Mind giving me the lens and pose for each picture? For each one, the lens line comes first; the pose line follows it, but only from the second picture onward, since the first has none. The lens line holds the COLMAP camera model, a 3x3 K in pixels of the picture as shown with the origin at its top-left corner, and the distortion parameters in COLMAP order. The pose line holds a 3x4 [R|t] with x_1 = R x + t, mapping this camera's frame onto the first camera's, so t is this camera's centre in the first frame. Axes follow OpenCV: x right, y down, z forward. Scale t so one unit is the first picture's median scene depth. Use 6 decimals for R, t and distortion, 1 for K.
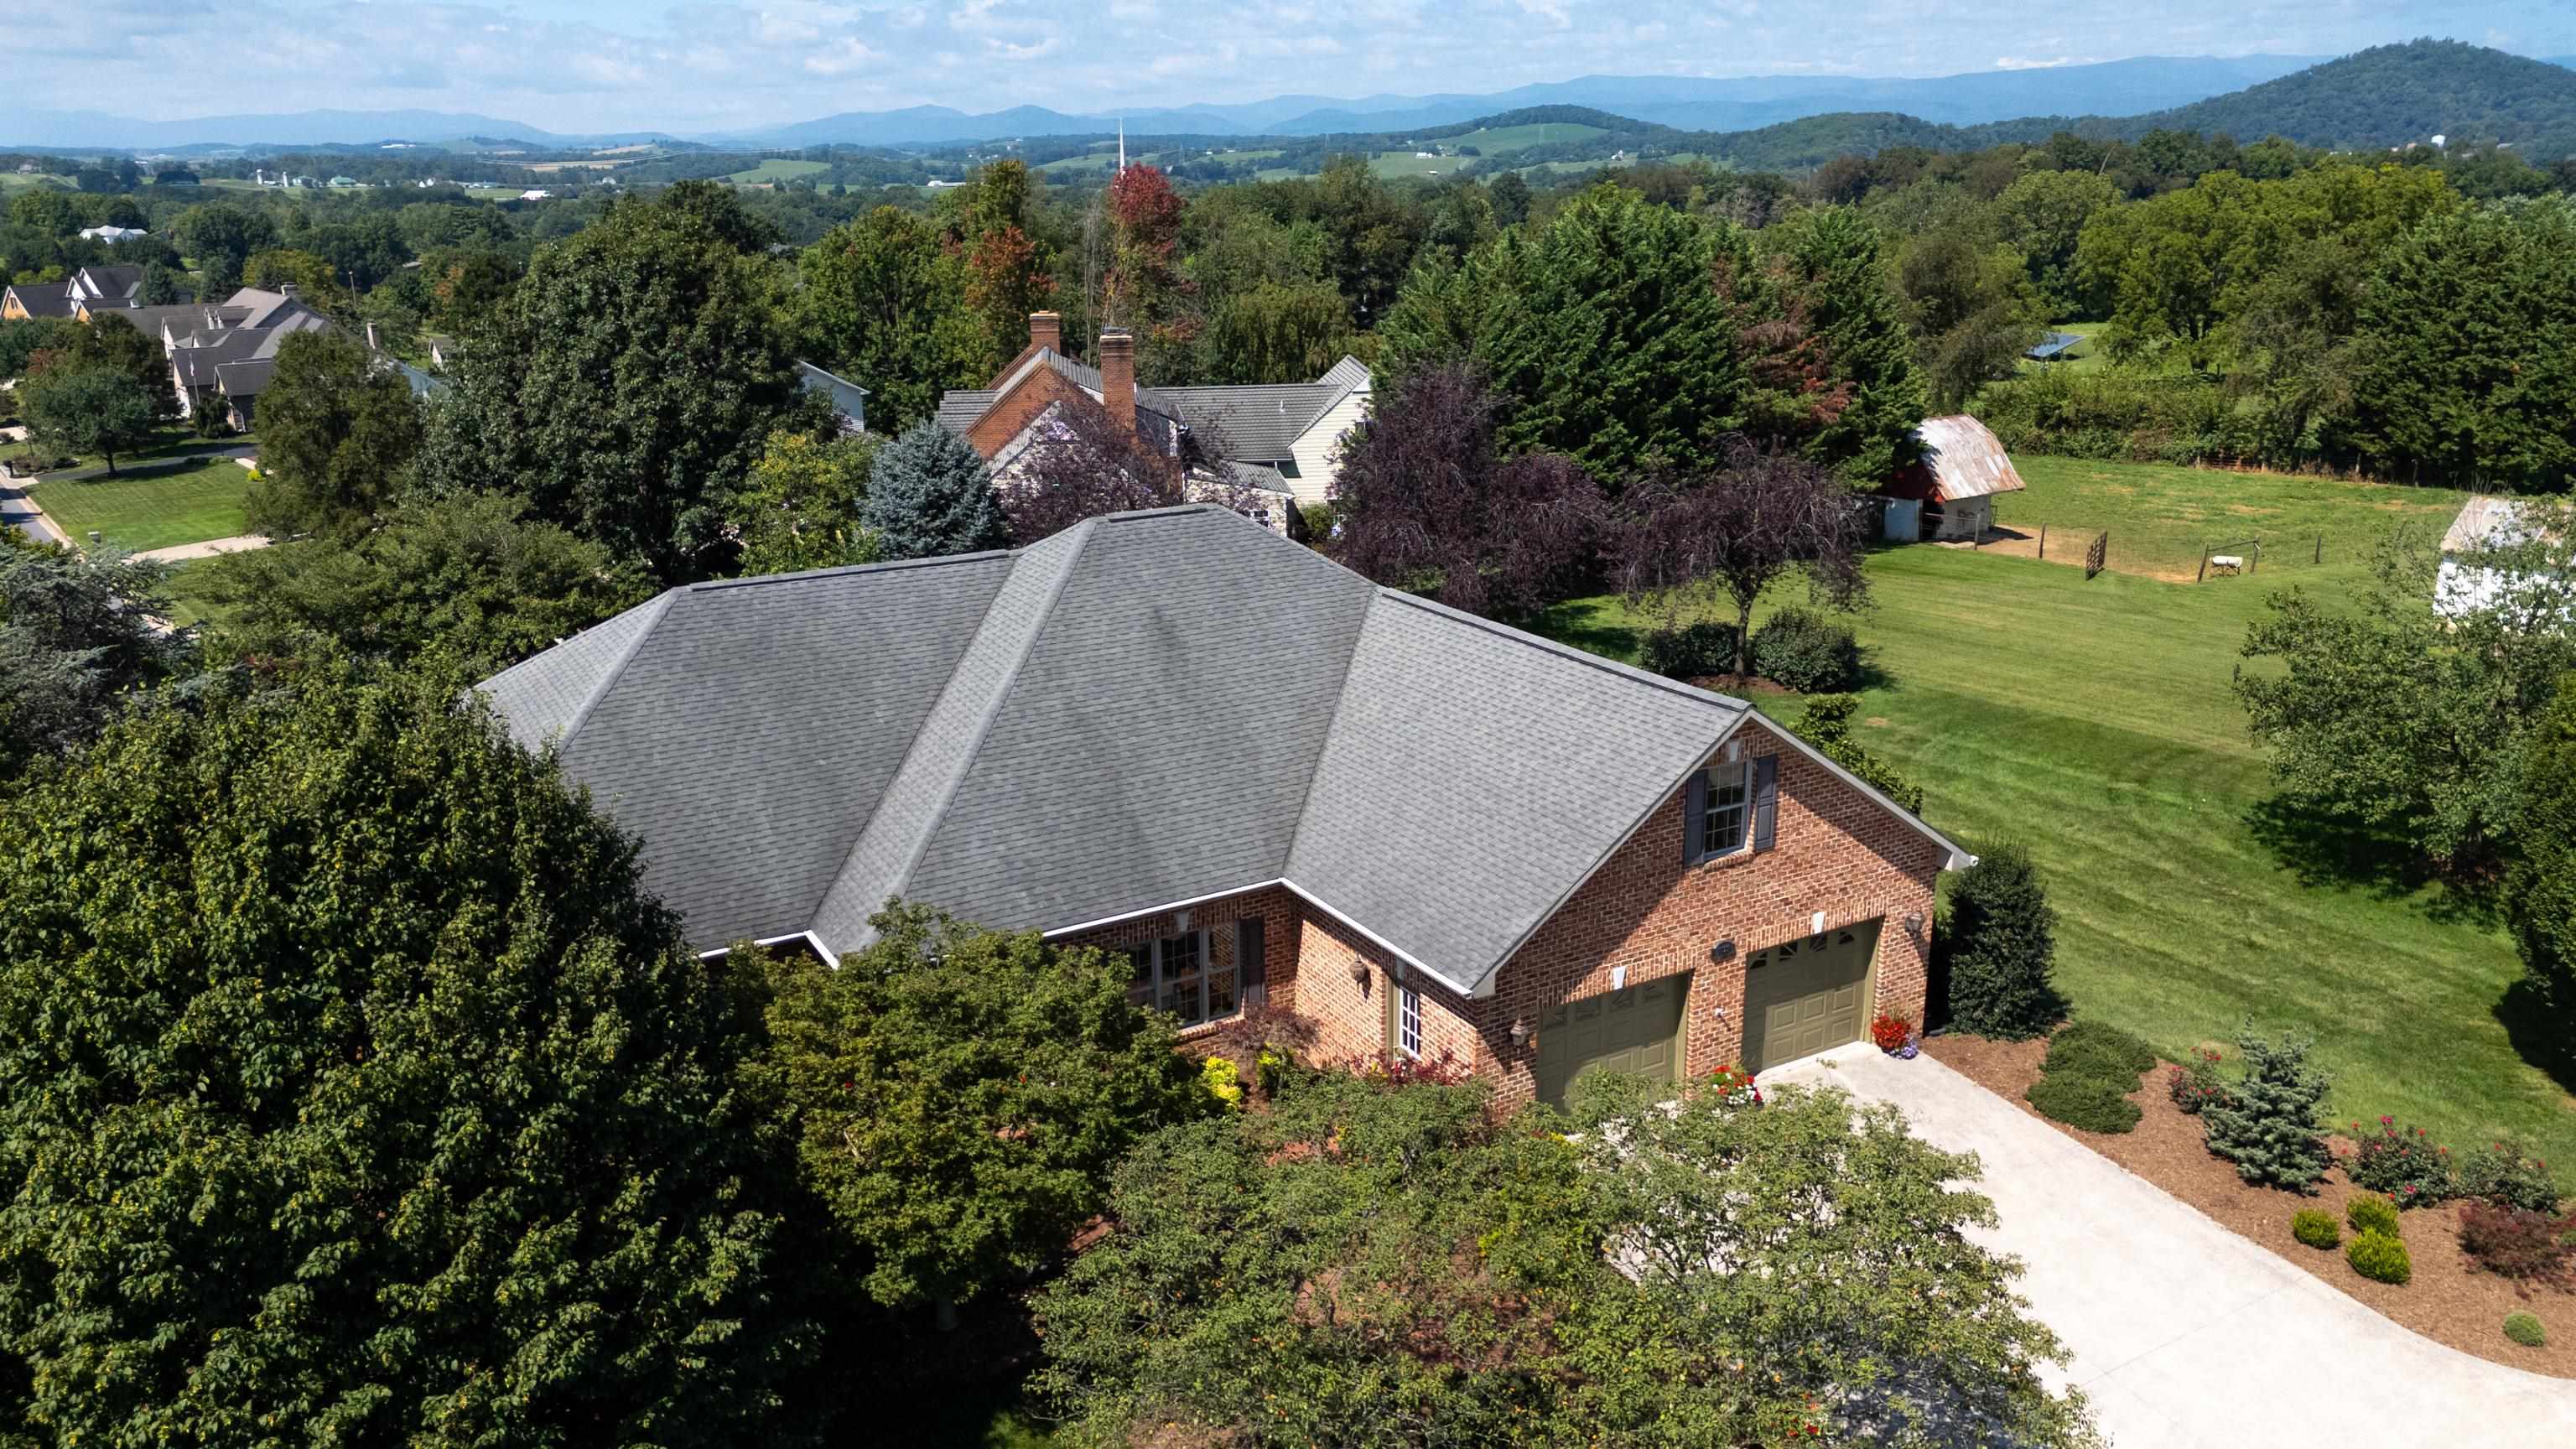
lens RADIAL K [[1894.3, 0, 1292.7], [0, 1894.3, 728.3], [0, 0, 1]] dist [0.058185, -0.059698]
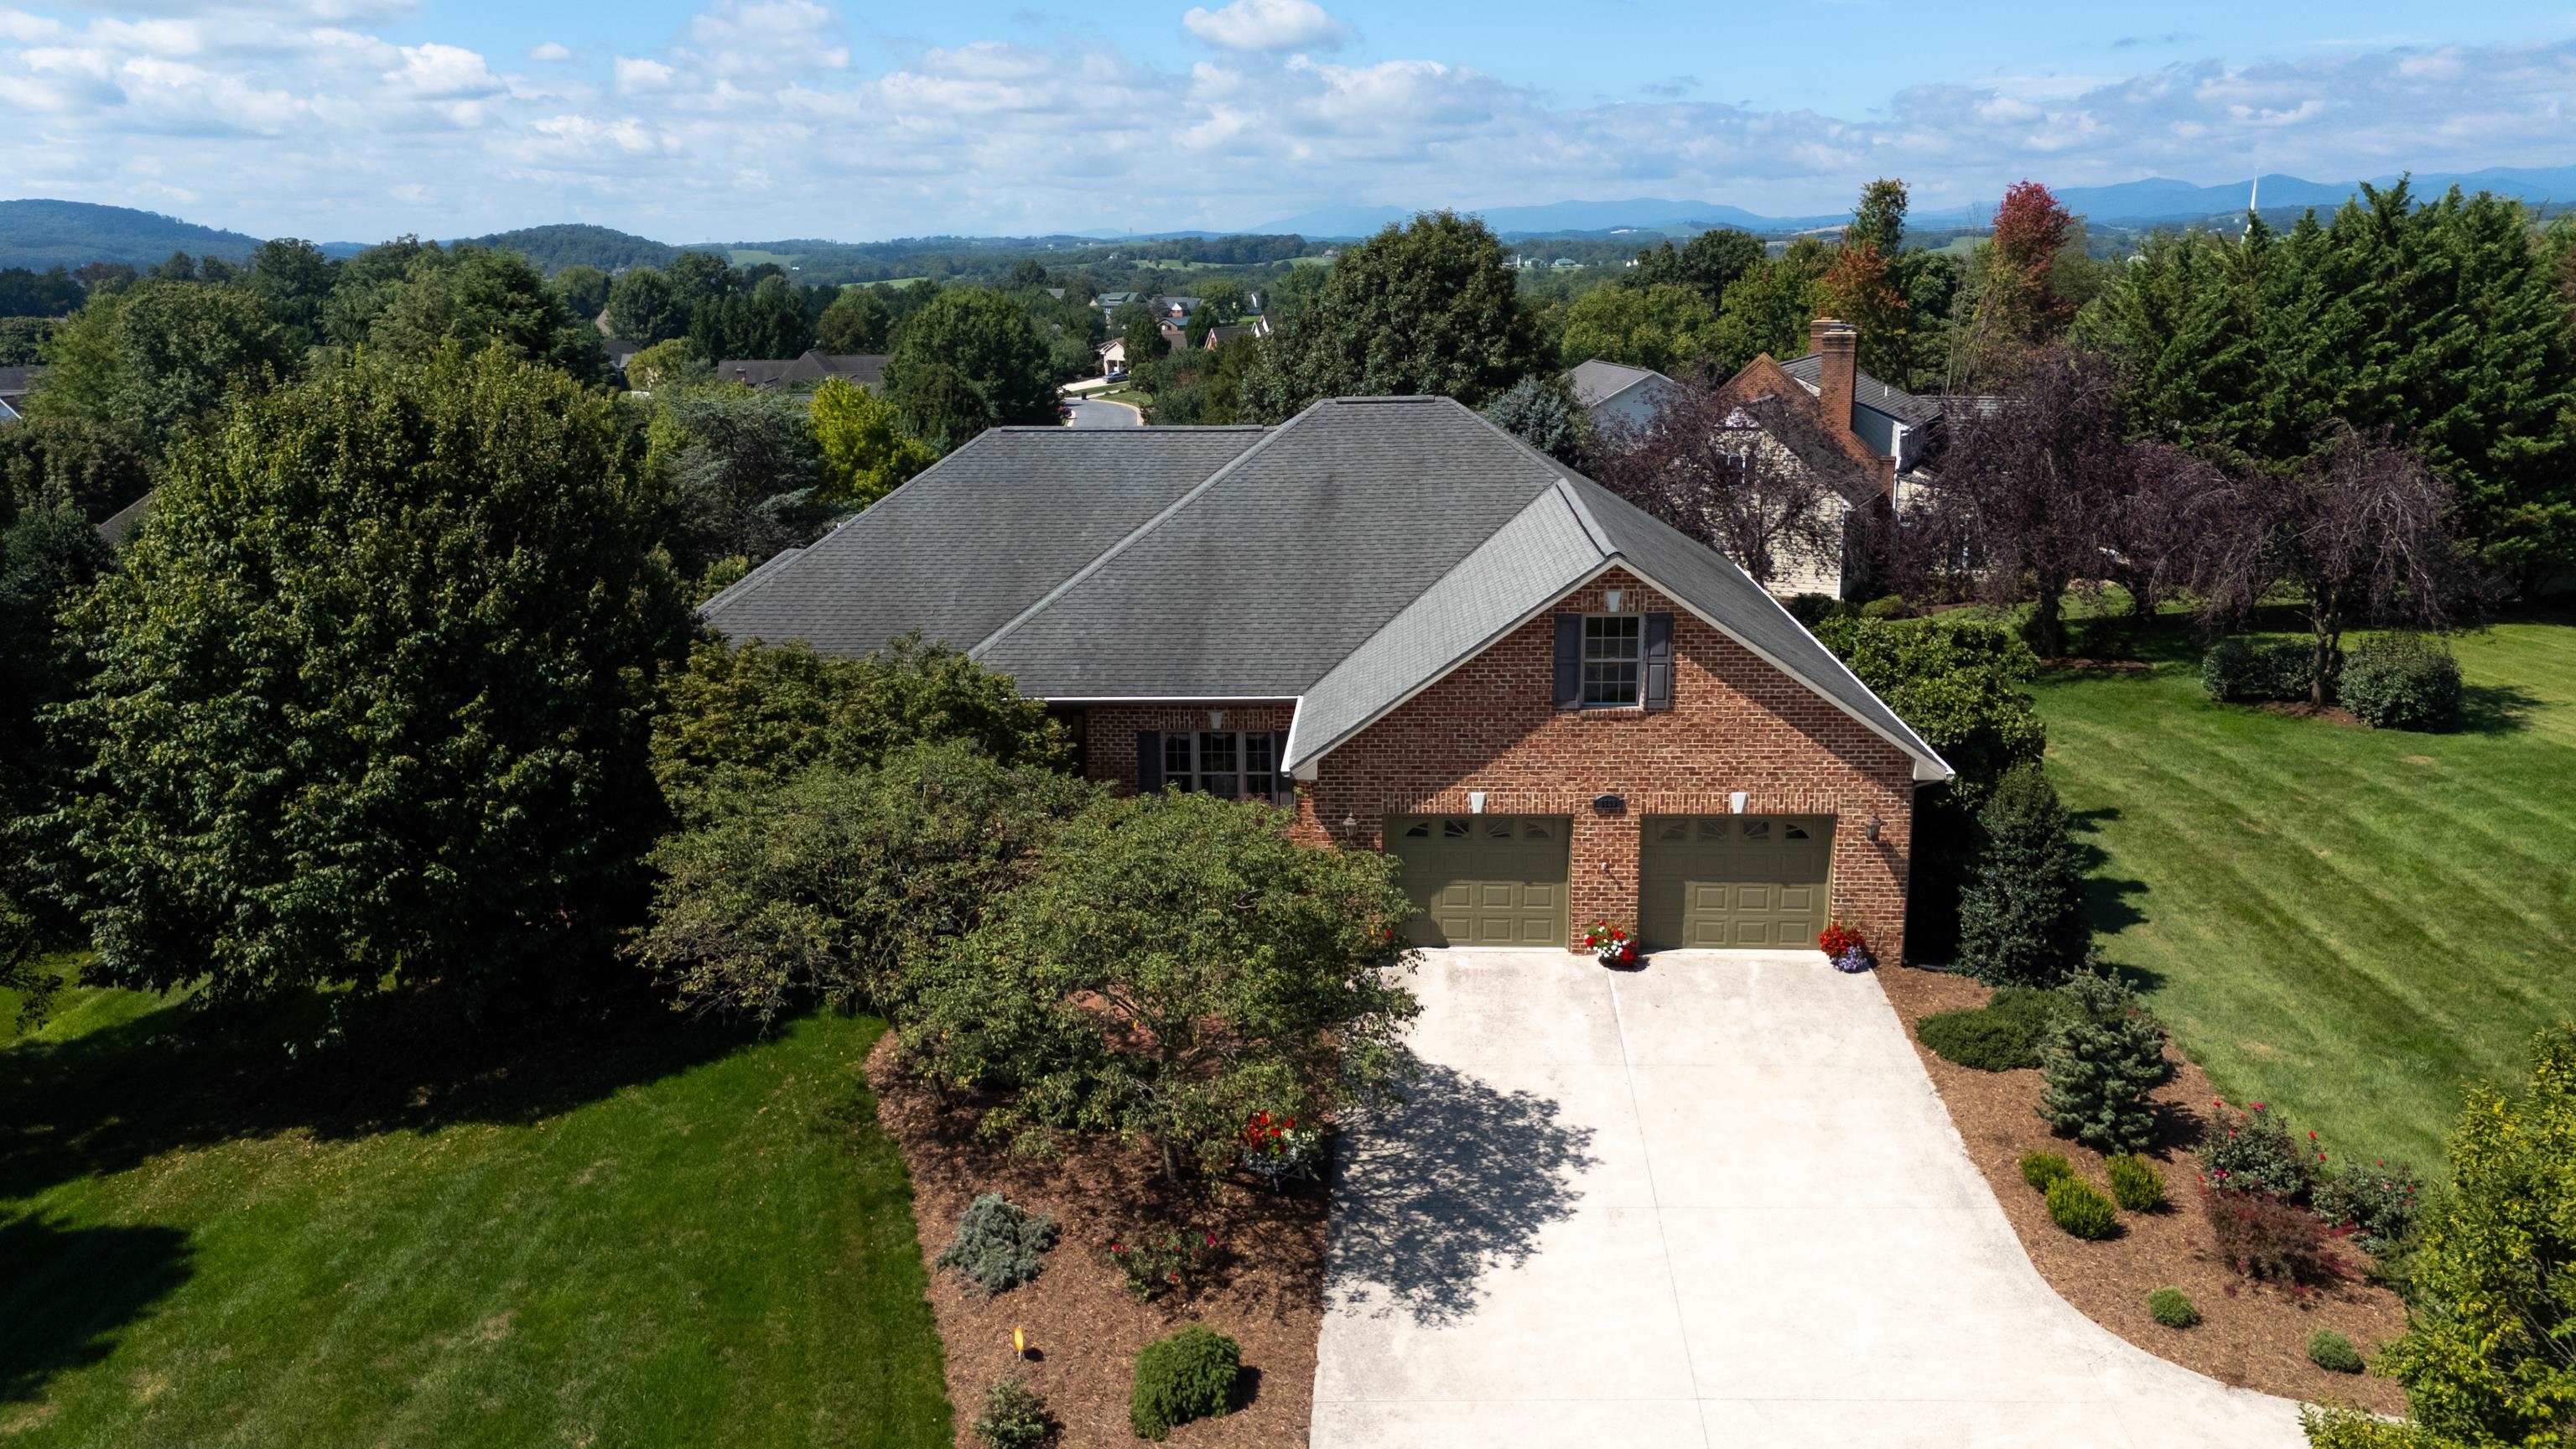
lens RADIAL K [[1894.3, 0, 1293.6], [0, 1894.3, 734.4], [0, 0, 1]] dist [0.058185, -0.059698]
pose [[0.830953, 0.134190, -0.539916, 0.264411], [-0.153749, 0.988069, 0.008947, 0.040856], [0.534675, 0.075577, 0.841671, 0.023178]]
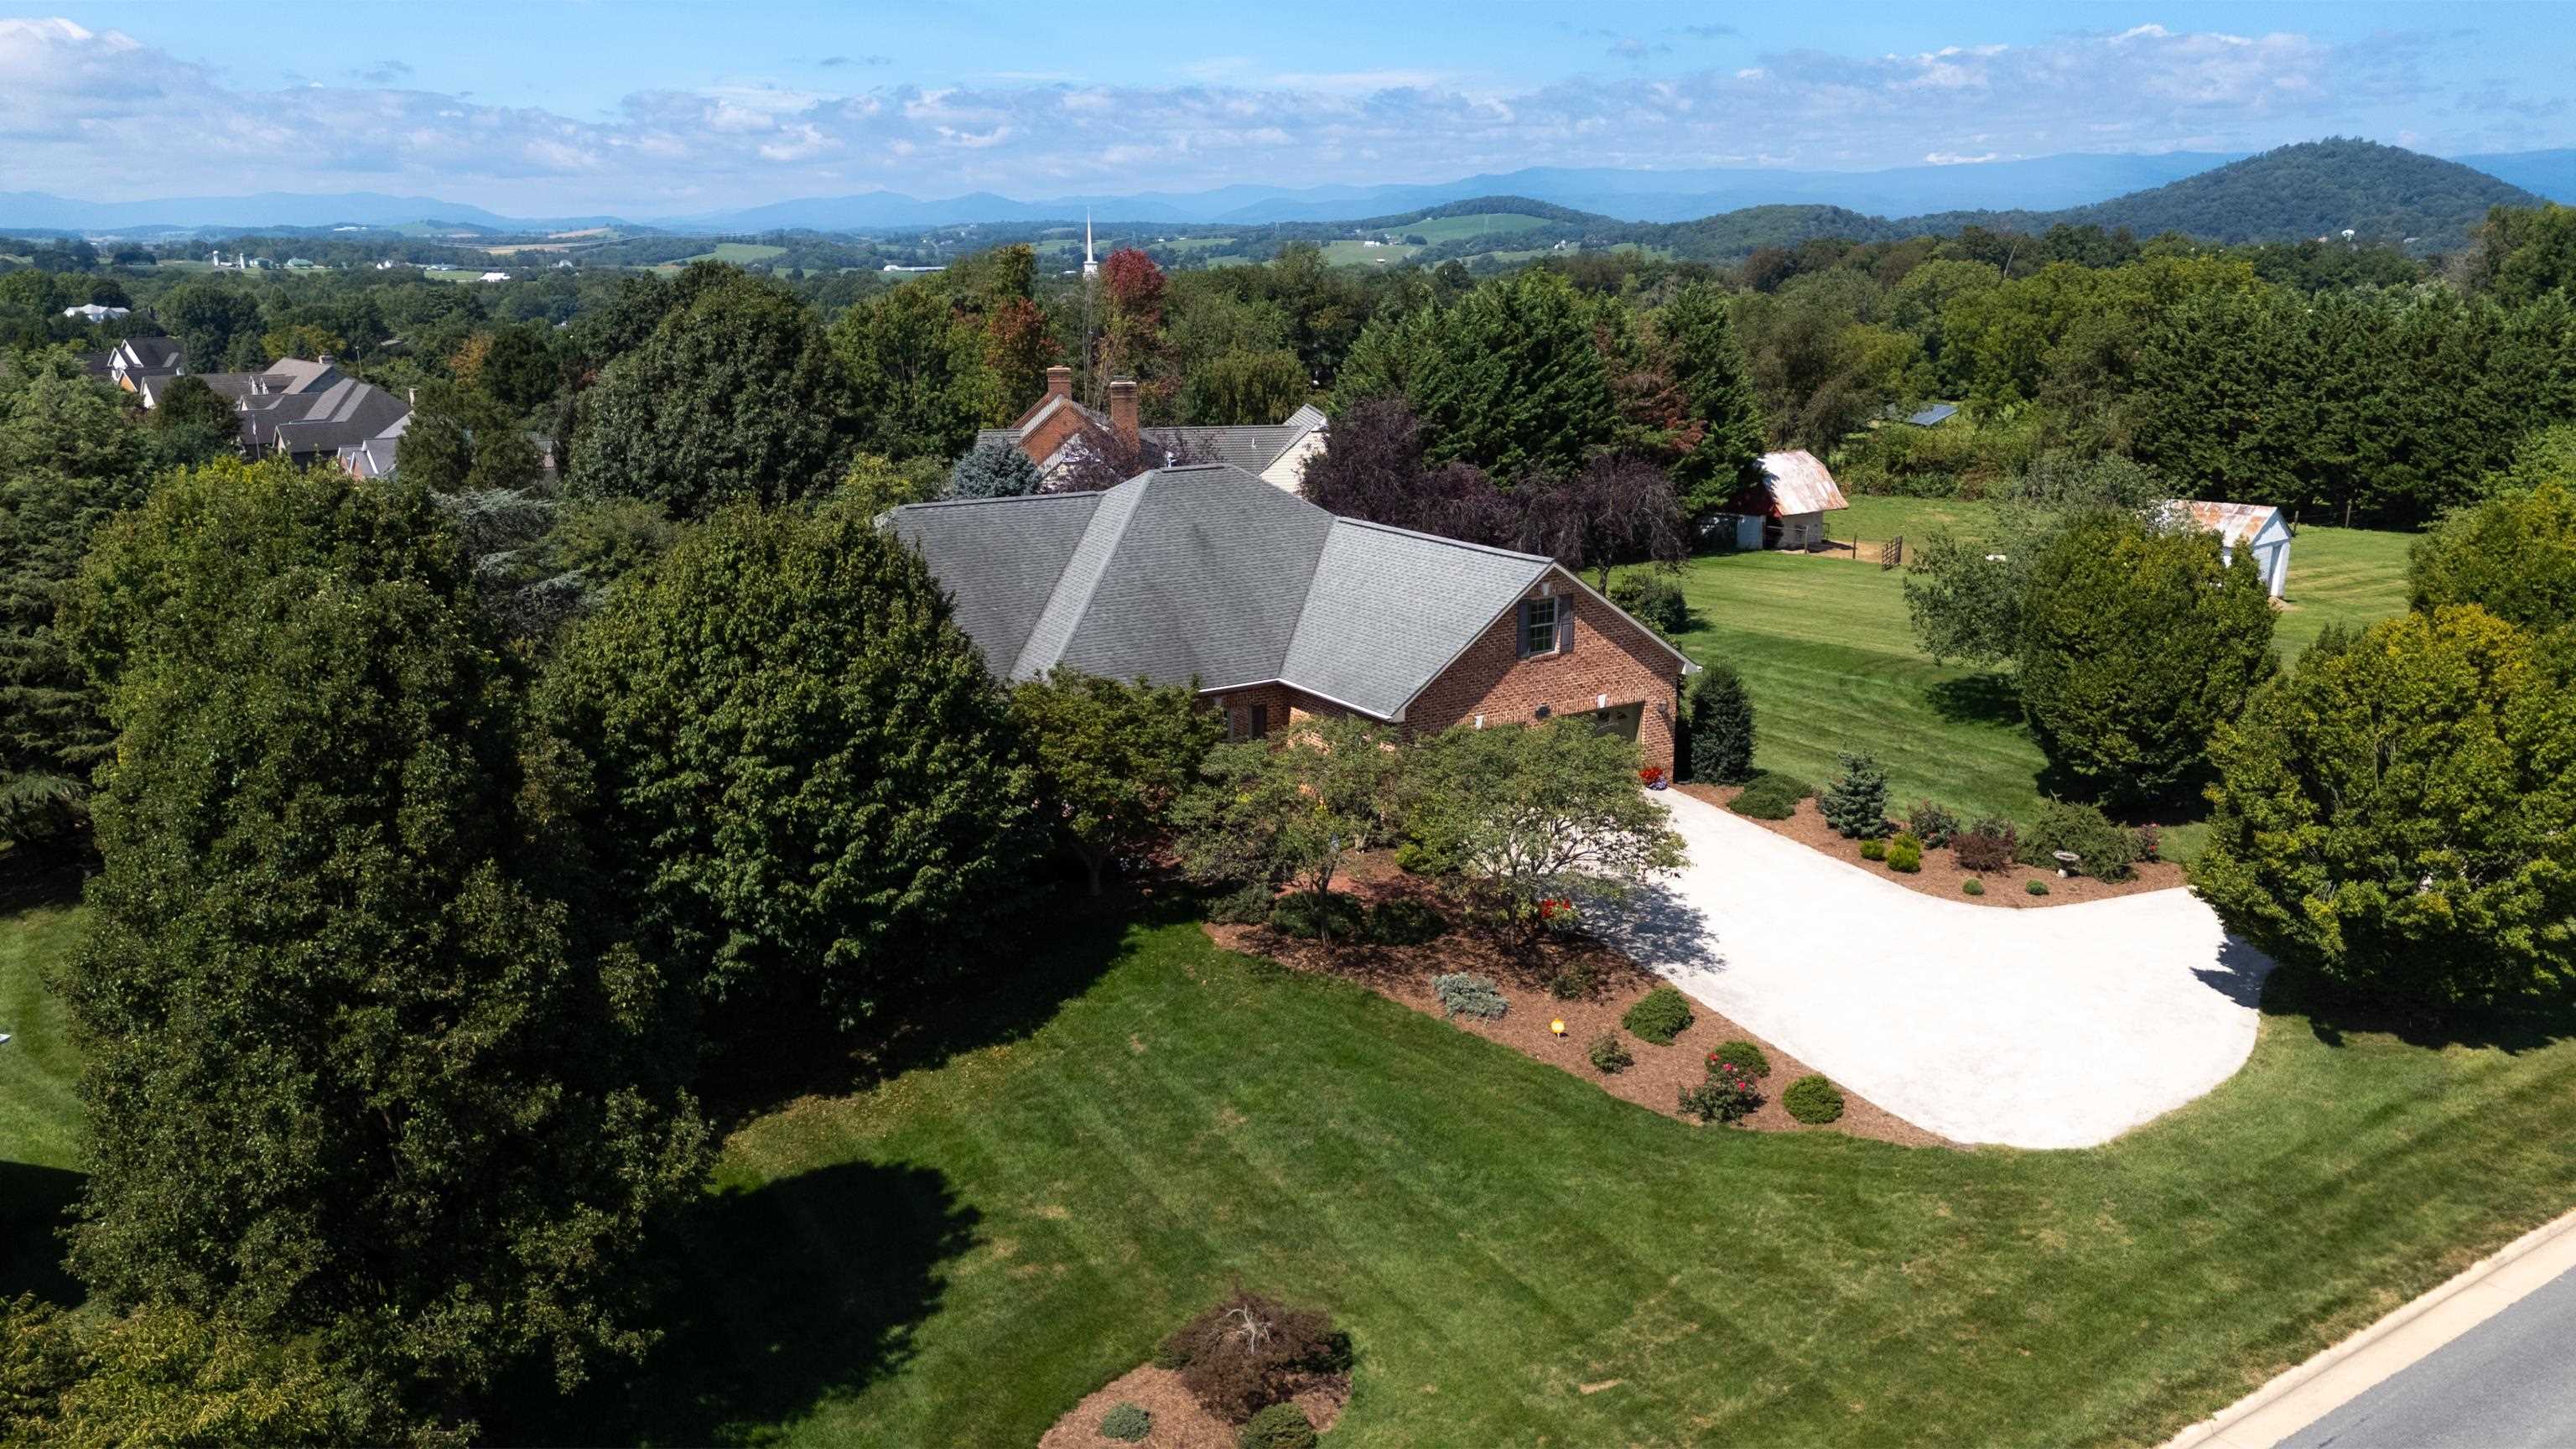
lens RADIAL K [[1894.3, 0, 1299.3], [0, 1894.3, 730.2], [0, 0, 1]] dist [0.058185, -0.059698]
pose [[0.999570, -0.002014, 0.029246, -0.015638], [0.003222, 0.999140, -0.041341, 0.084616], [-0.029137, 0.041418, 0.998717, -0.277724]]
